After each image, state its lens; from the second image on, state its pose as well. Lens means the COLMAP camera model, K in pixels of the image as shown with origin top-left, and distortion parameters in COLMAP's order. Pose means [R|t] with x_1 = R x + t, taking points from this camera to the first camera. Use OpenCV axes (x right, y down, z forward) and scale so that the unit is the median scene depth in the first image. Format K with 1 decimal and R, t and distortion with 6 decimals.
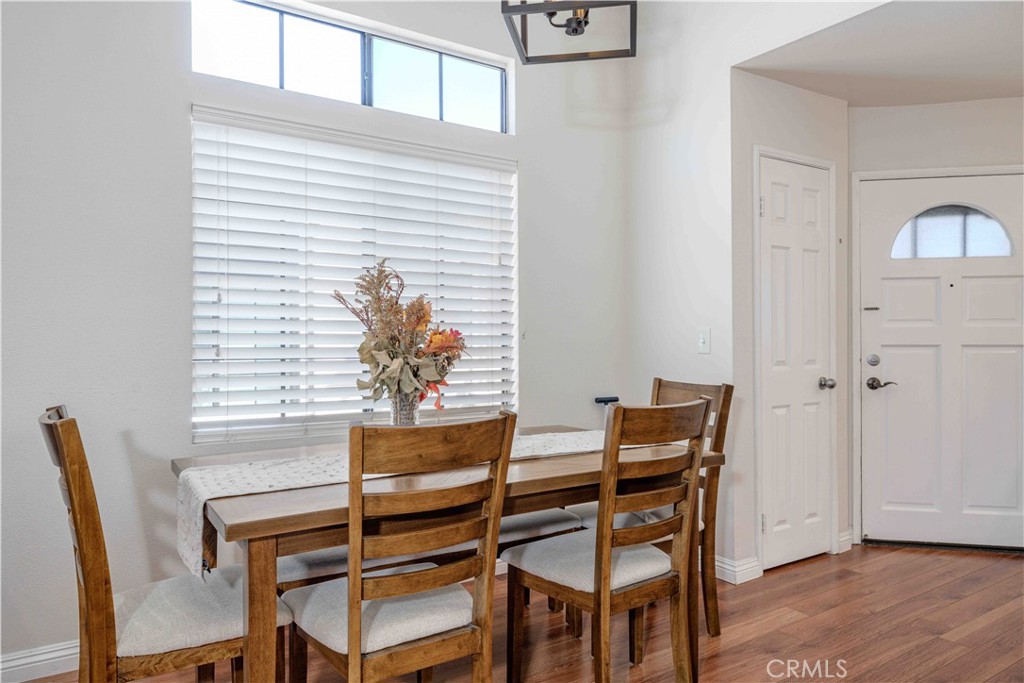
lens RADIAL K [[694.5, 0, 513.1], [0, 694.5, 339.6], [0, 0, 1]] dist [0.003265, 0.002481]
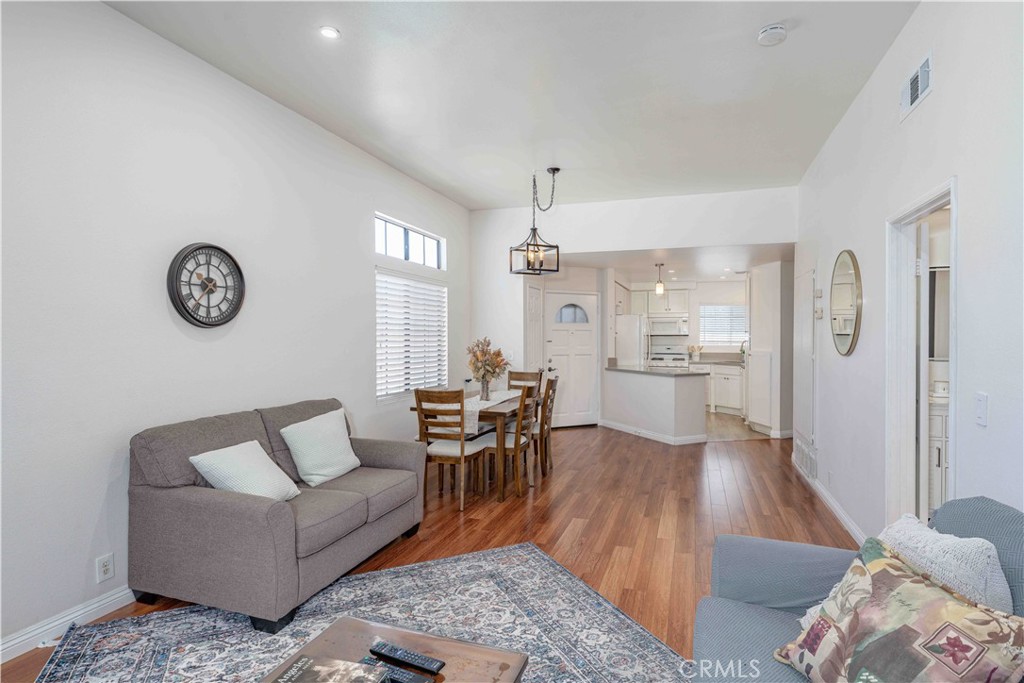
lens RADIAL K [[528.7, 0, 518.8], [0, 528.7, 340.2], [0, 0, 1]] dist [-0.000730, 0.011187]
pose [[0.790571, -0.001483, 0.612369, -1.157986], [-0.003849, 0.999965, 0.007391, -0.089318], [-0.612358, -0.008200, 0.790538, -0.752116]]
